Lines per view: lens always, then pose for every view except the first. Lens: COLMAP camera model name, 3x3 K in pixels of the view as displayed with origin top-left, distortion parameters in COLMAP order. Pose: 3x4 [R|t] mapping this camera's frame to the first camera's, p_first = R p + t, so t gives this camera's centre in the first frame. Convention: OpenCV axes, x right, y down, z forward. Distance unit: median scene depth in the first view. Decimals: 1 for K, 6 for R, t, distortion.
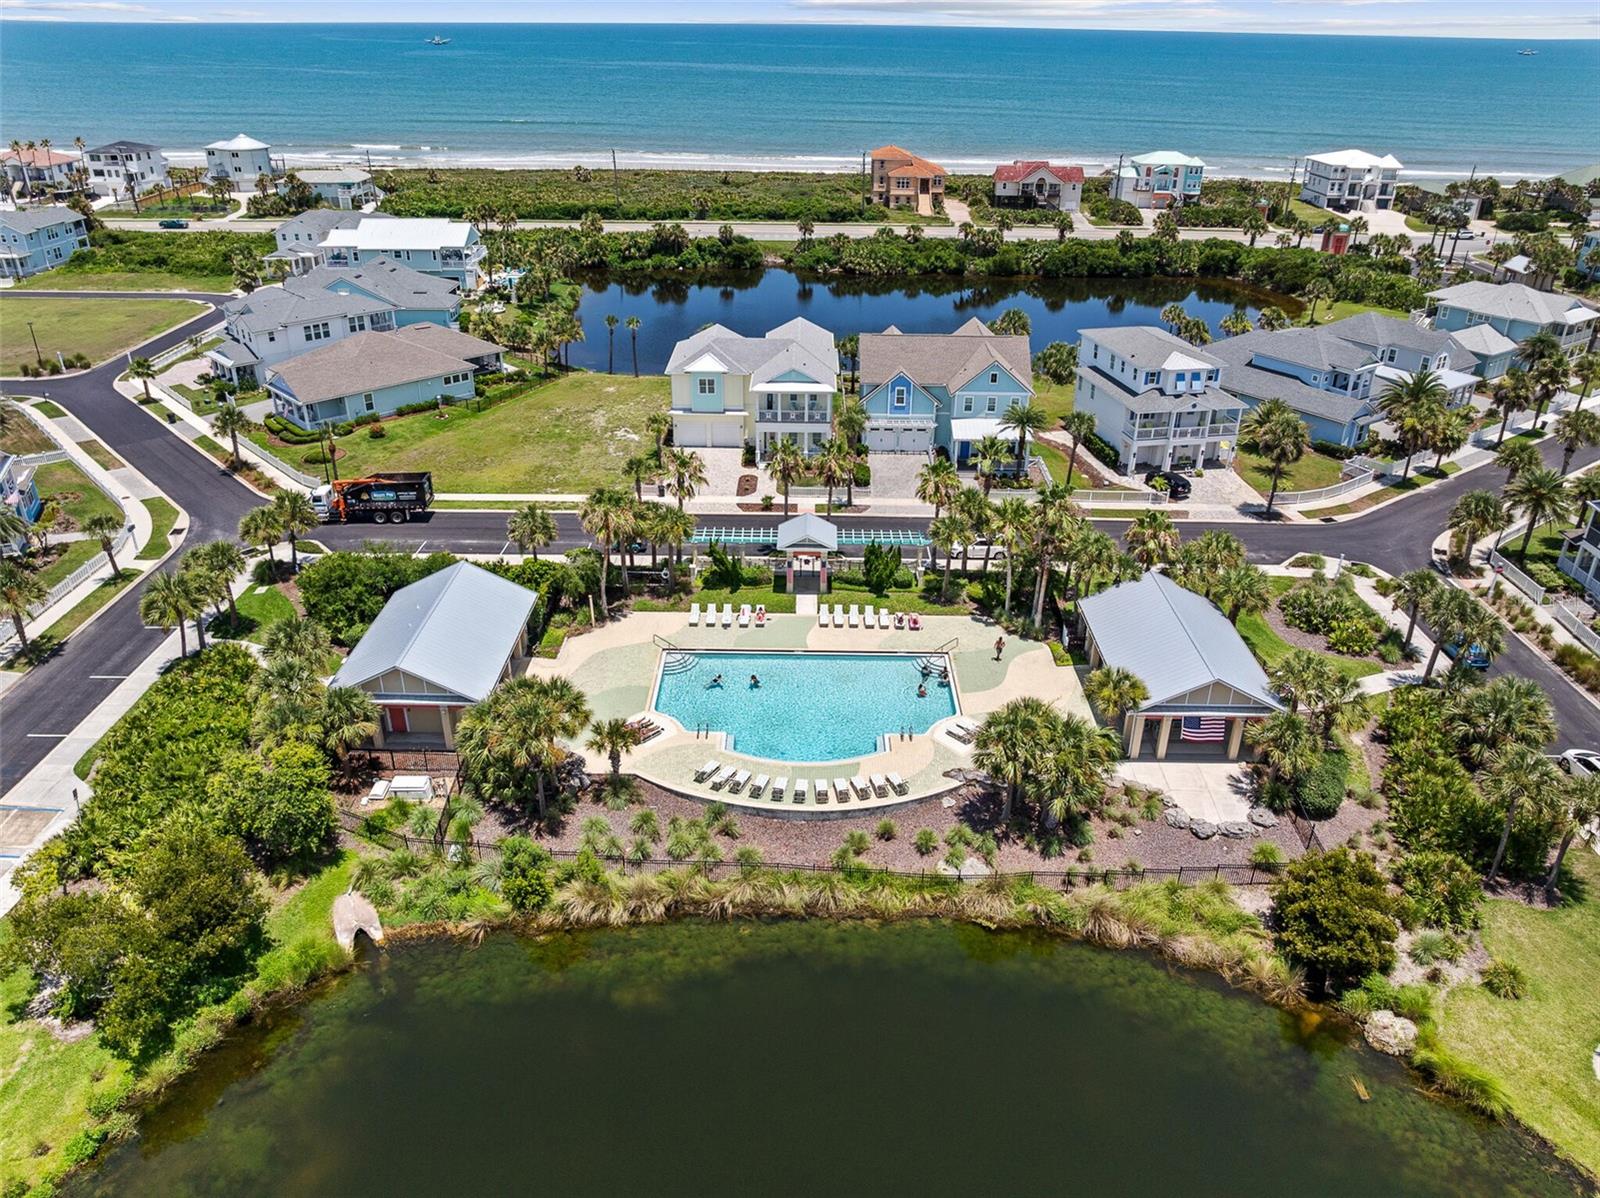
lens RADIAL K [[1143.3, 0, 800.0], [0, 1143.3, 599.0], [0, 0, 1]] dist [-0.037360, -0.003535]
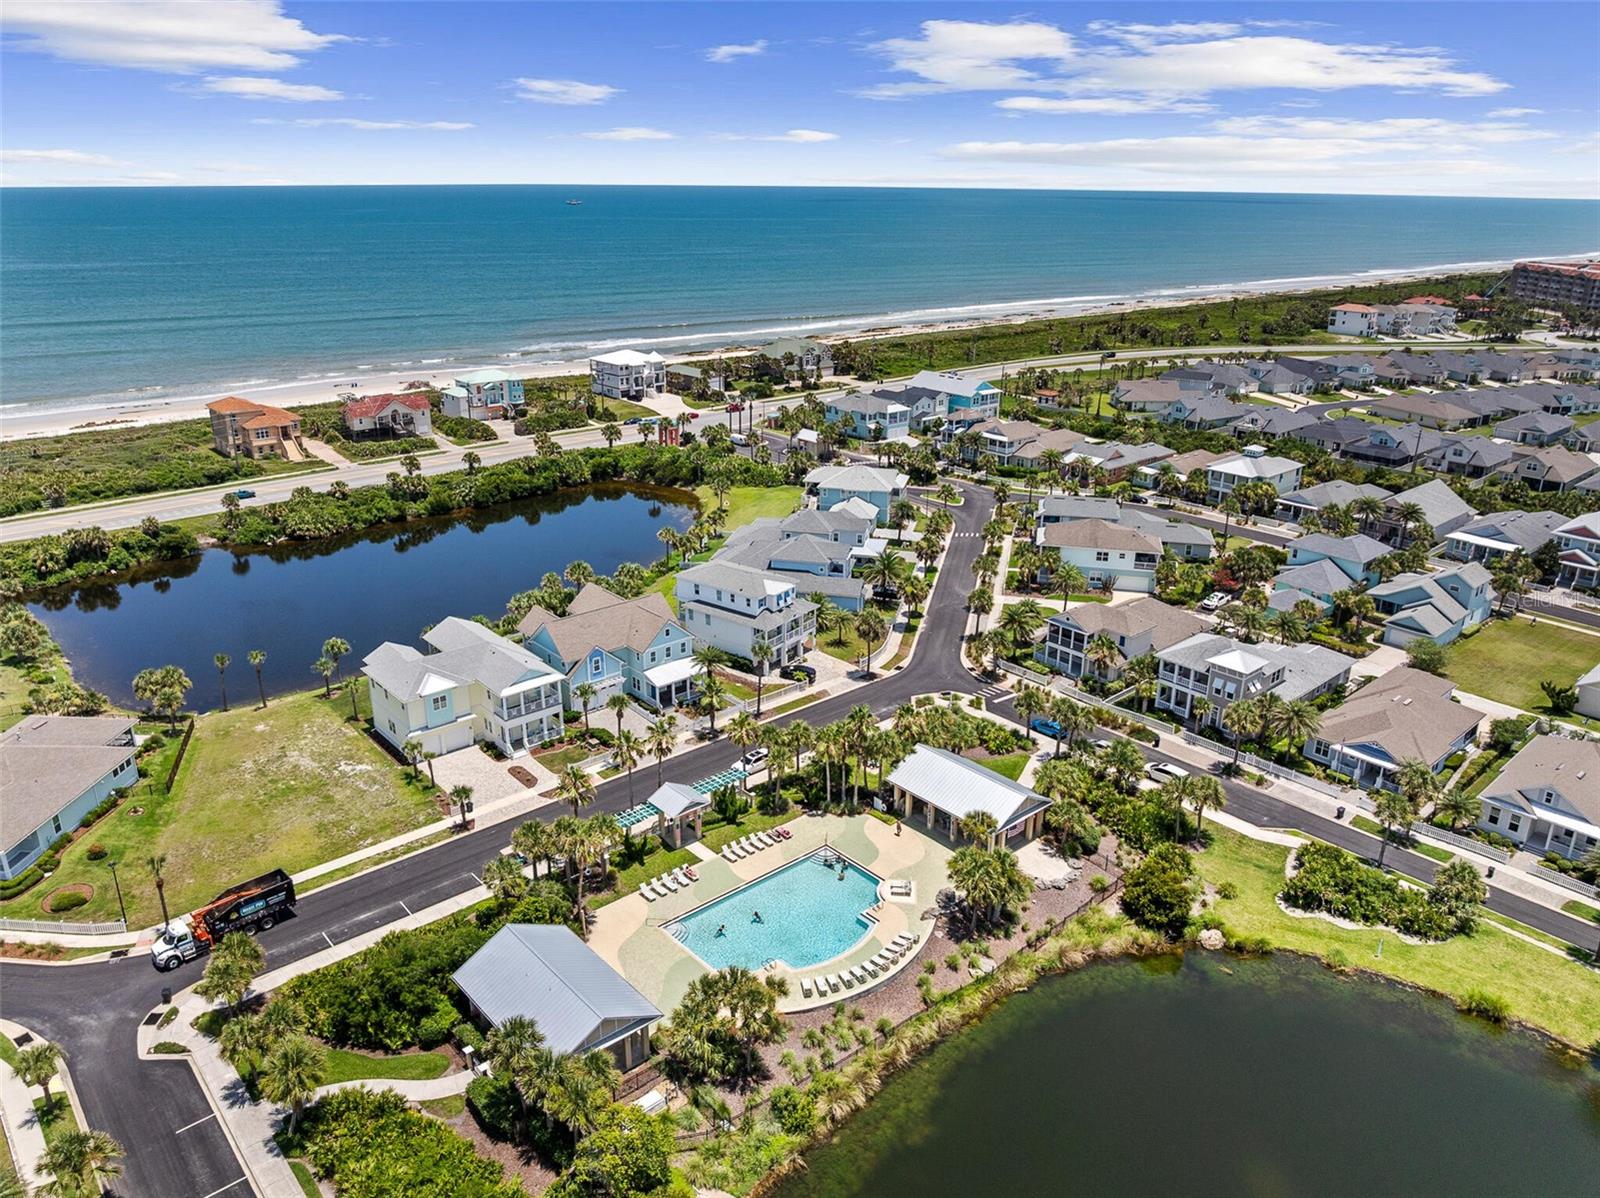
lens RADIAL K [[1143.3, 0, 800.0], [0, 1143.3, 599.0], [0, 0, 1]] dist [-0.037360, -0.003535]
pose [[0.741110, -0.236403, 0.628387, -0.523006], [0.304626, 0.952472, -0.000945, -0.185114], [-0.598297, 0.192123, 0.777901, -0.096876]]
